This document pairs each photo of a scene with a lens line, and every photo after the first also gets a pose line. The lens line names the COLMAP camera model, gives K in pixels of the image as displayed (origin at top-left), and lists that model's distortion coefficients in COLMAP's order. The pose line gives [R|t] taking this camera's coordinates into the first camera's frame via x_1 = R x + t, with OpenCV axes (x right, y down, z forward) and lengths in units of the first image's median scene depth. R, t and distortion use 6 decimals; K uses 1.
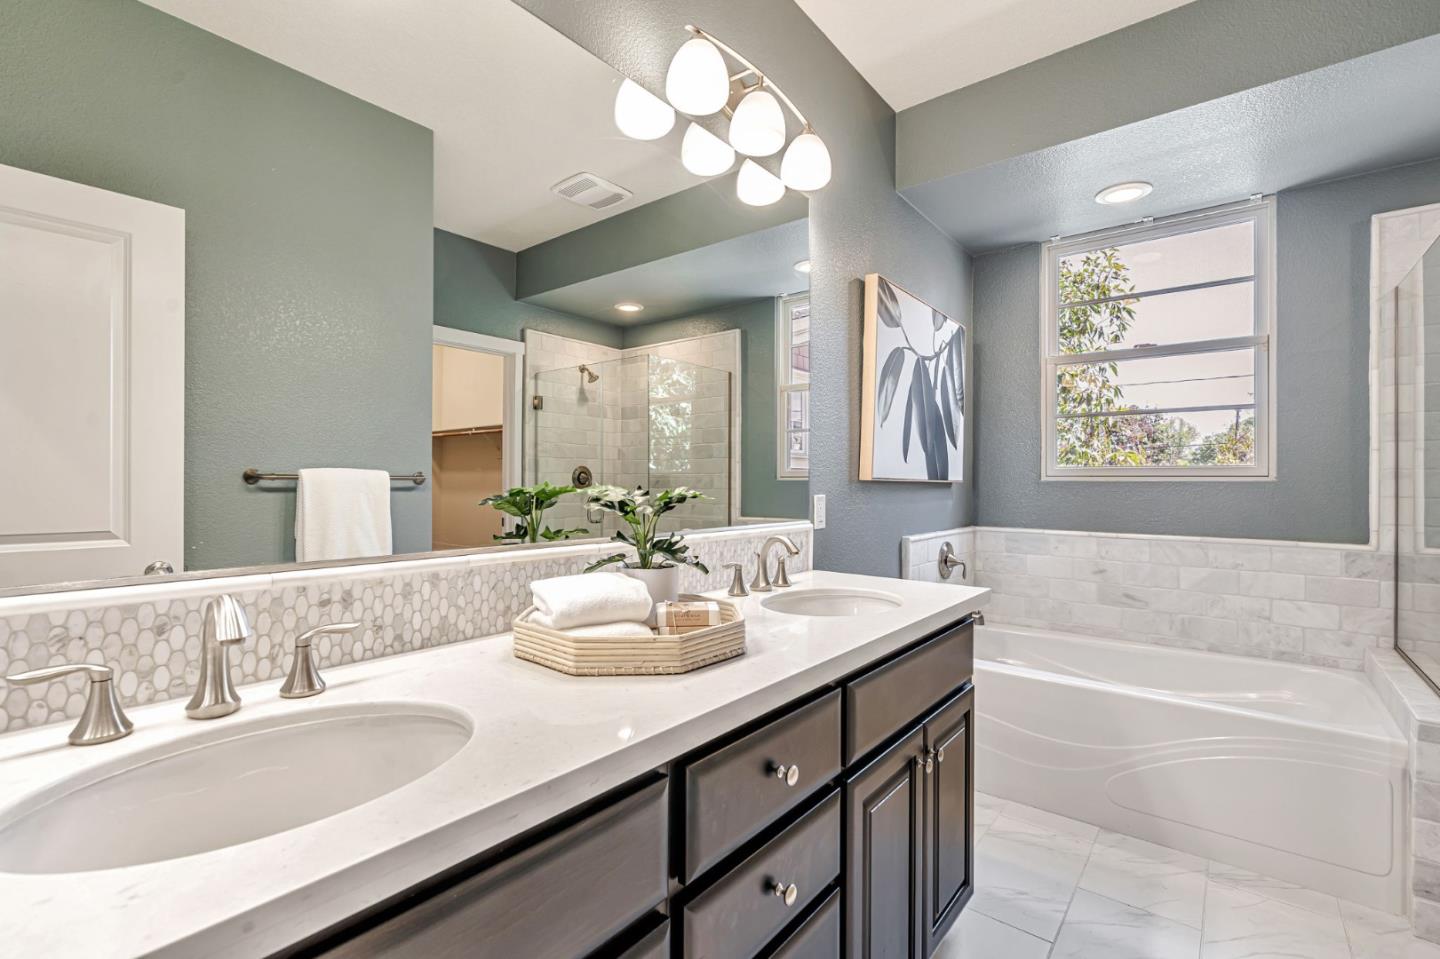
lens RADIAL K [[648.7, 0, 713.0], [0, 648.7, 479.3], [0, 0, 1]] dist [-0.003577, 0.000509]
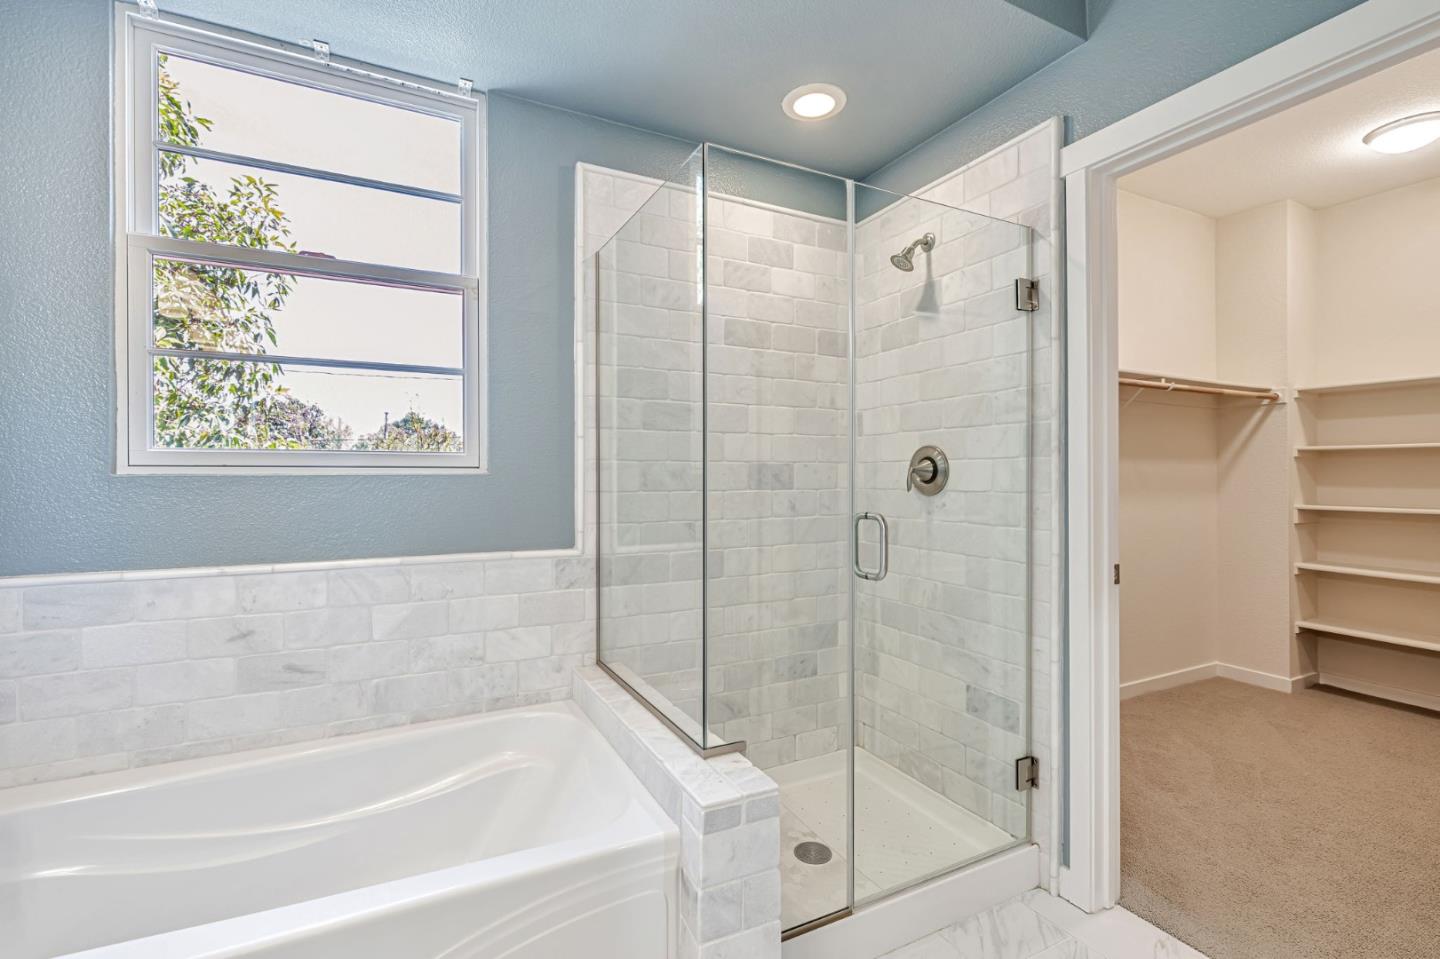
lens RADIAL K [[648.7, 0, 713.0], [0, 648.7, 479.3], [0, 0, 1]] dist [-0.003577, 0.000509]
pose [[0.409966, -0.008081, 0.912065, 0.278503], [0.000774, 0.999963, 0.008512, 0.002772], [-0.912100, -0.002784, 0.409958, 0.436170]]
